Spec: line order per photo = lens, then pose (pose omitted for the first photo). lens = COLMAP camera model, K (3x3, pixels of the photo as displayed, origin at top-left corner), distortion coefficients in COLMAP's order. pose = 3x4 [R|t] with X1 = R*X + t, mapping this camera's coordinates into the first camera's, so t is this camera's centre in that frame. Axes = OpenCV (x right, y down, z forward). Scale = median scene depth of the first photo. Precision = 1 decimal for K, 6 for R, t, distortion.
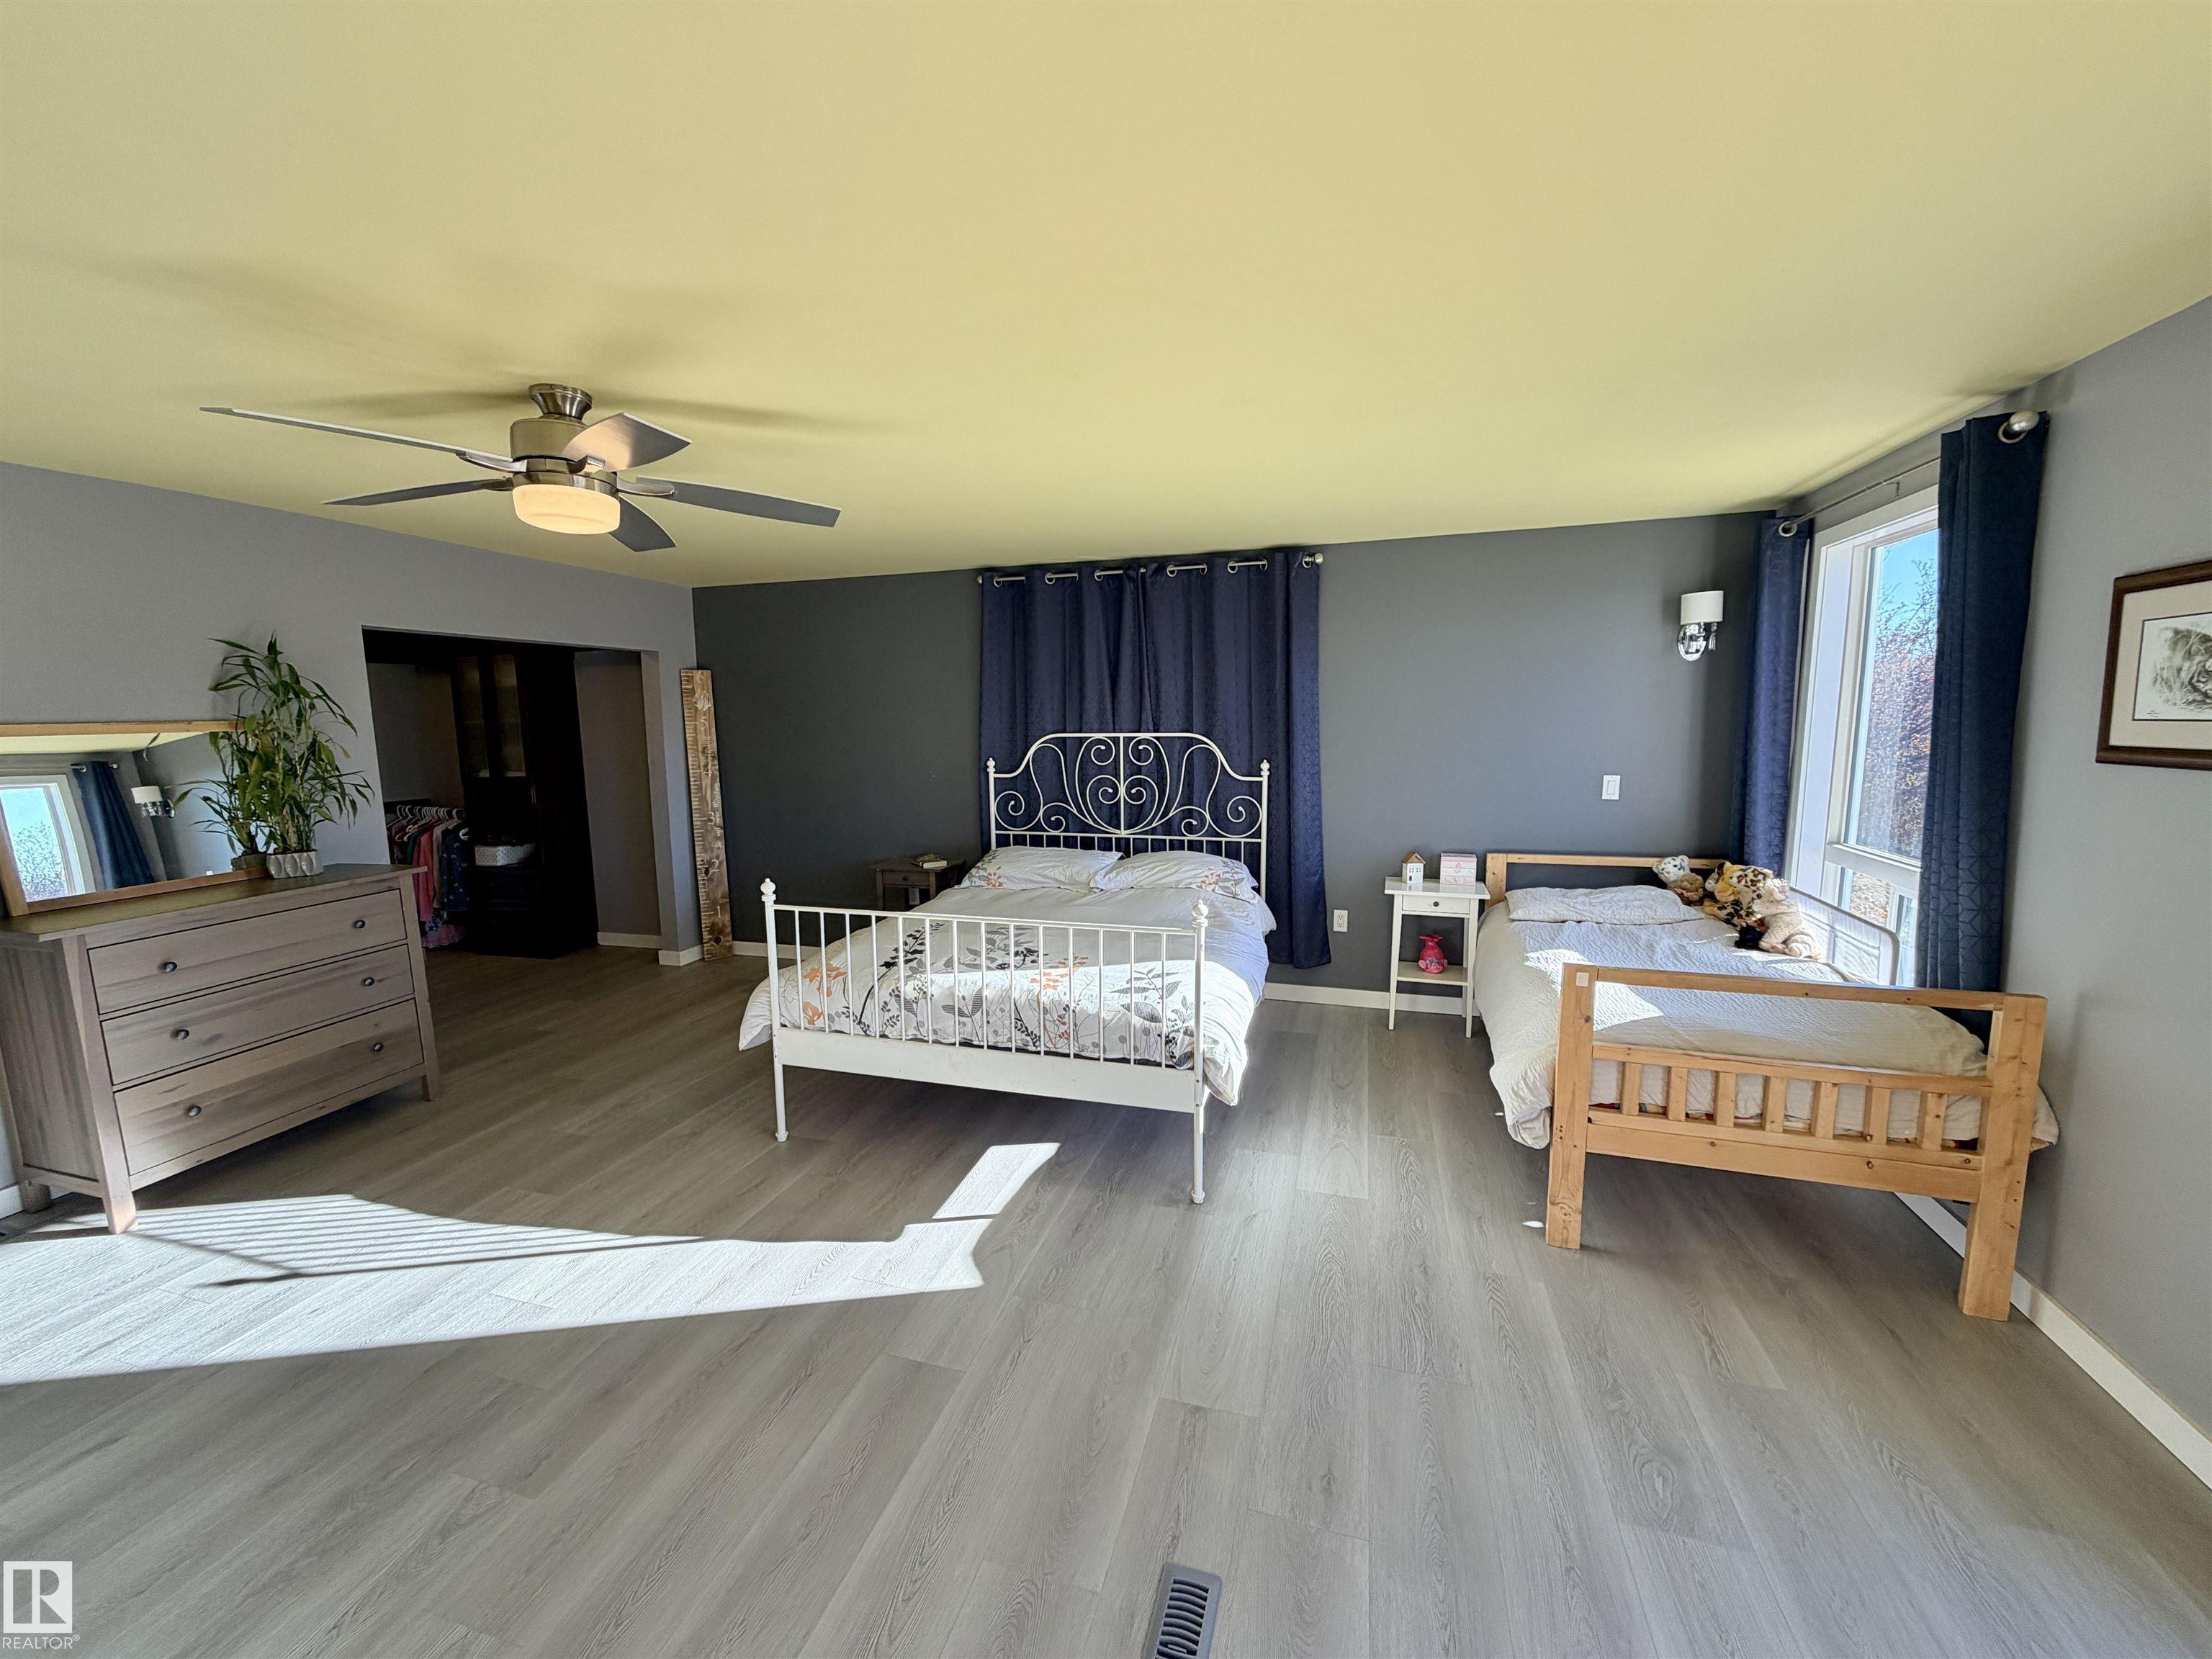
lens RADIAL K [[875.2, 0, 1099.9], [0, 875.2, 832.7], [0, 0, 1]] dist [-0.001749, -0.000122]
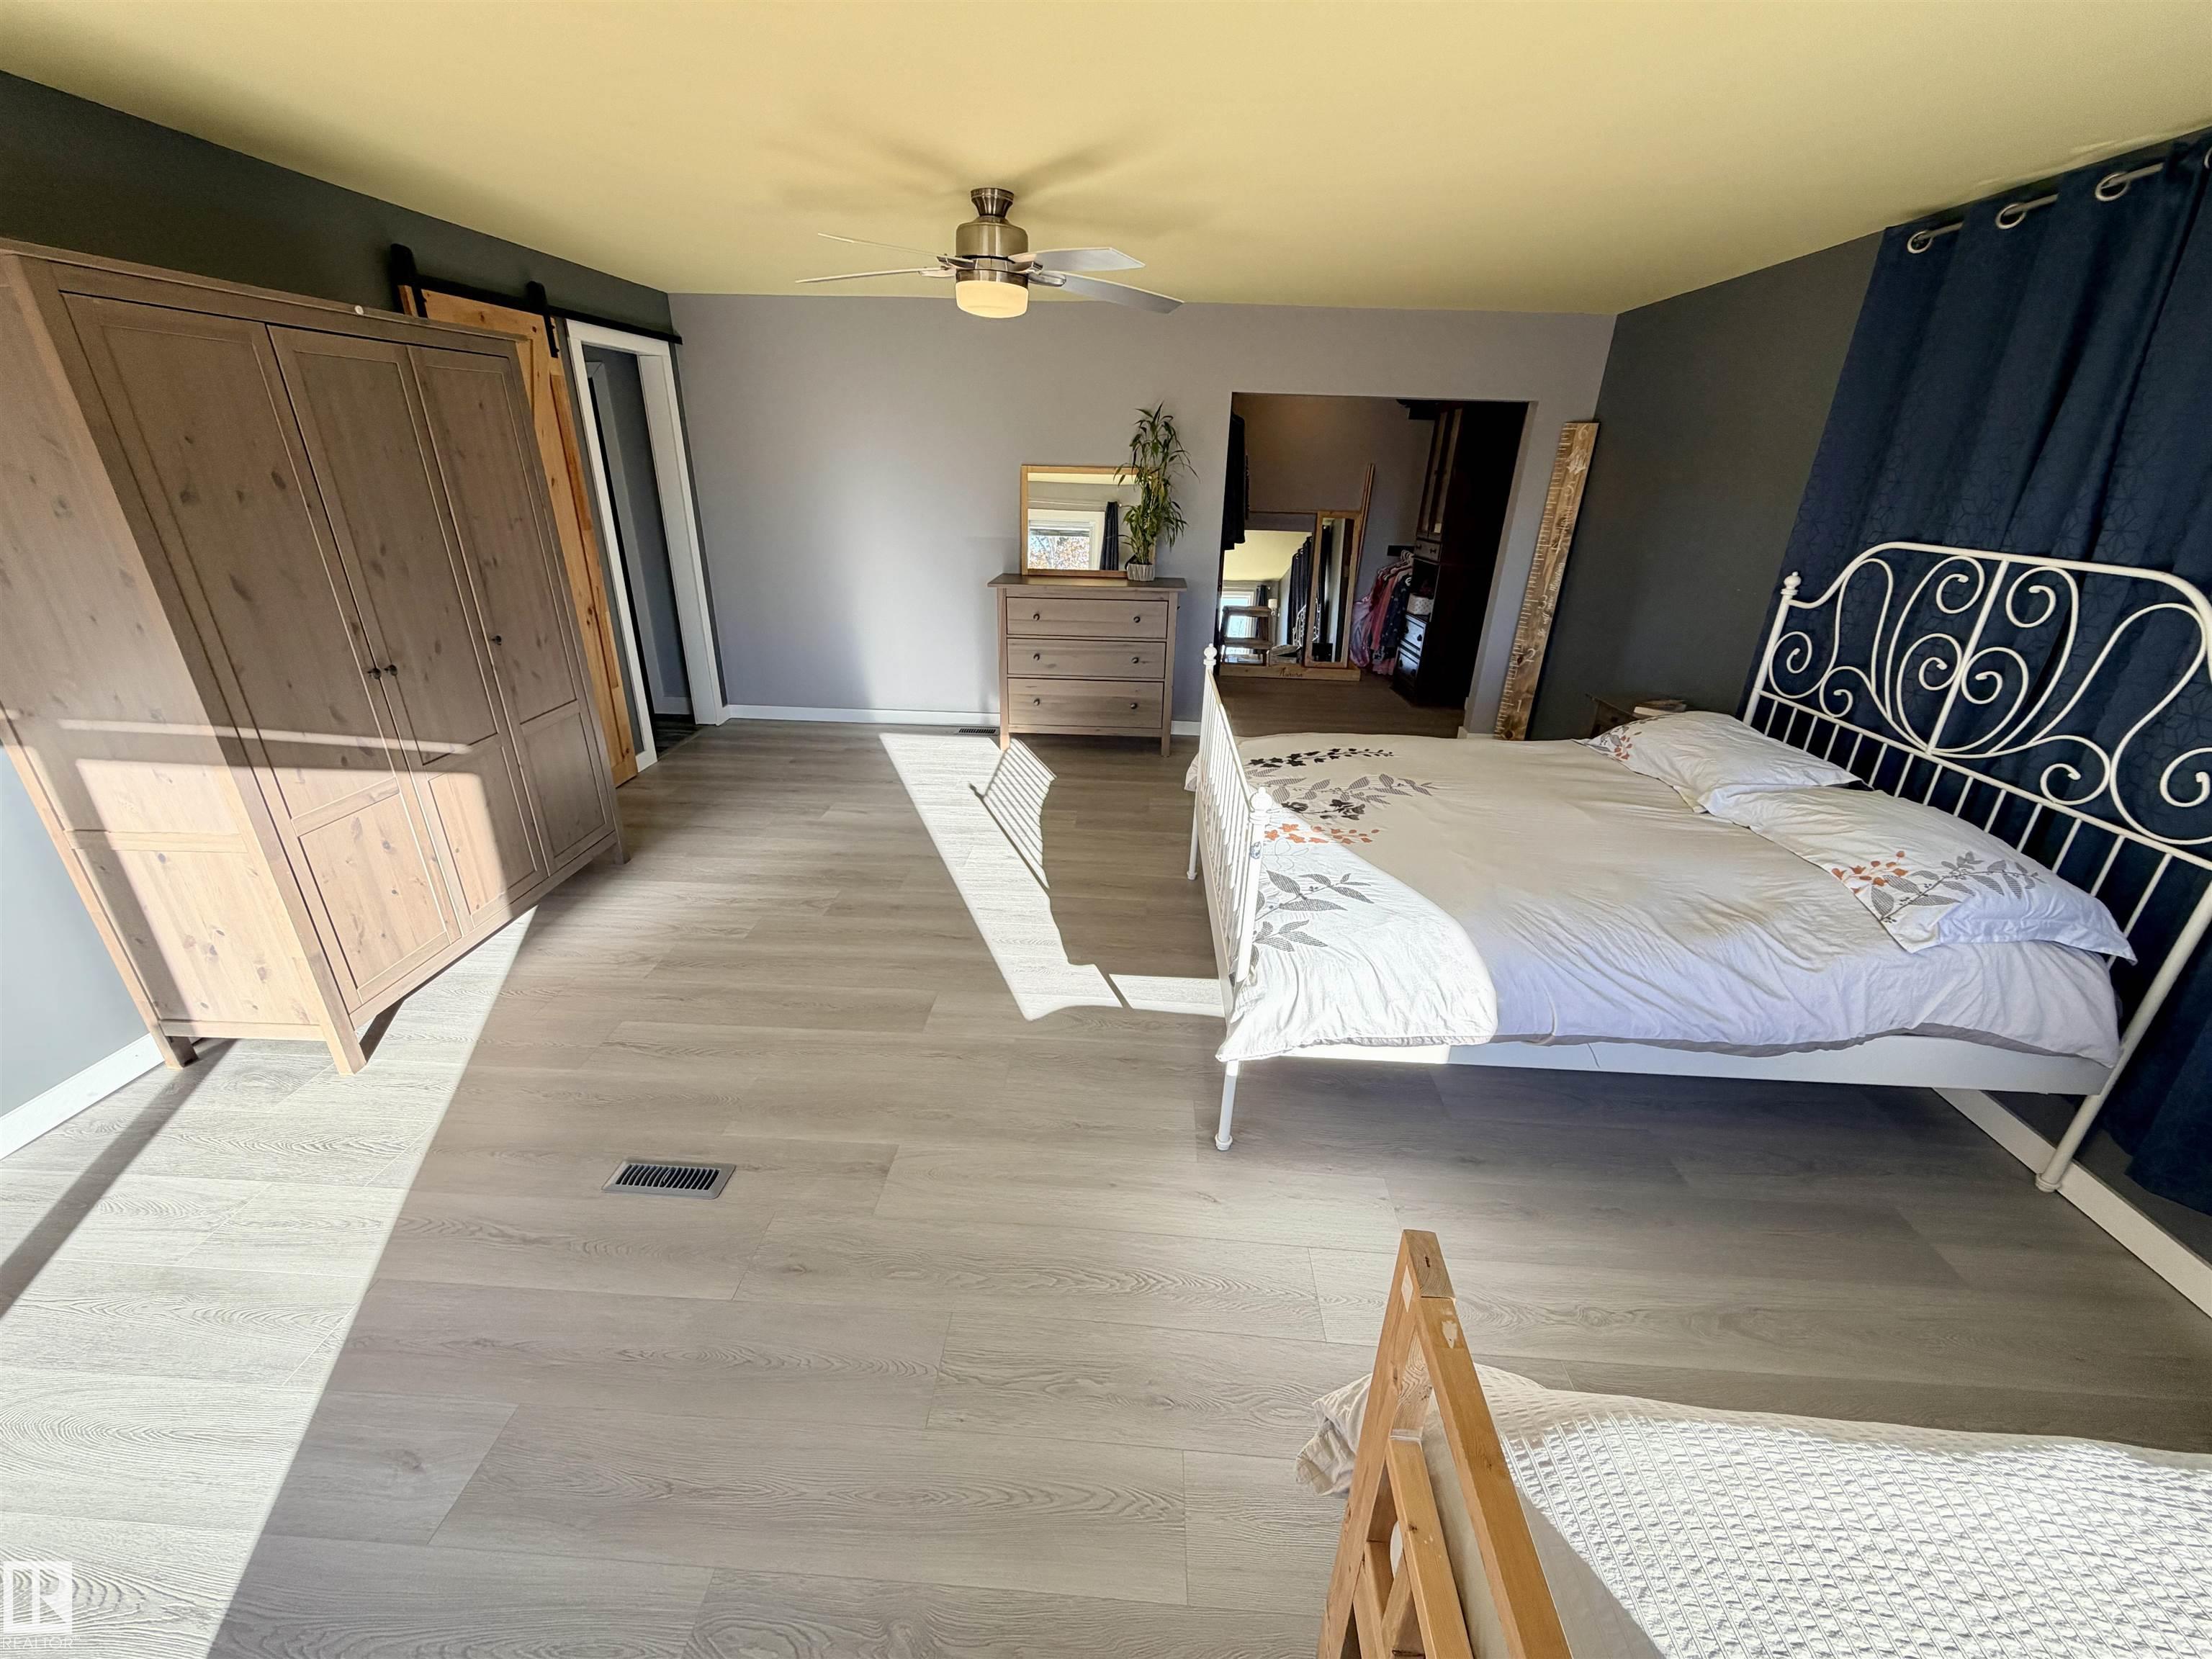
lens RADIAL K [[875.2, 0, 1099.9], [0, 875.2, 832.7], [0, 0, 1]] dist [-0.001749, -0.000122]
pose [[0.235161, 0.400549, -0.885585, 0.407303], [-0.160529, 0.914629, 0.371058, -0.072101], [0.958608, 0.054903, 0.279384, 0.390919]]
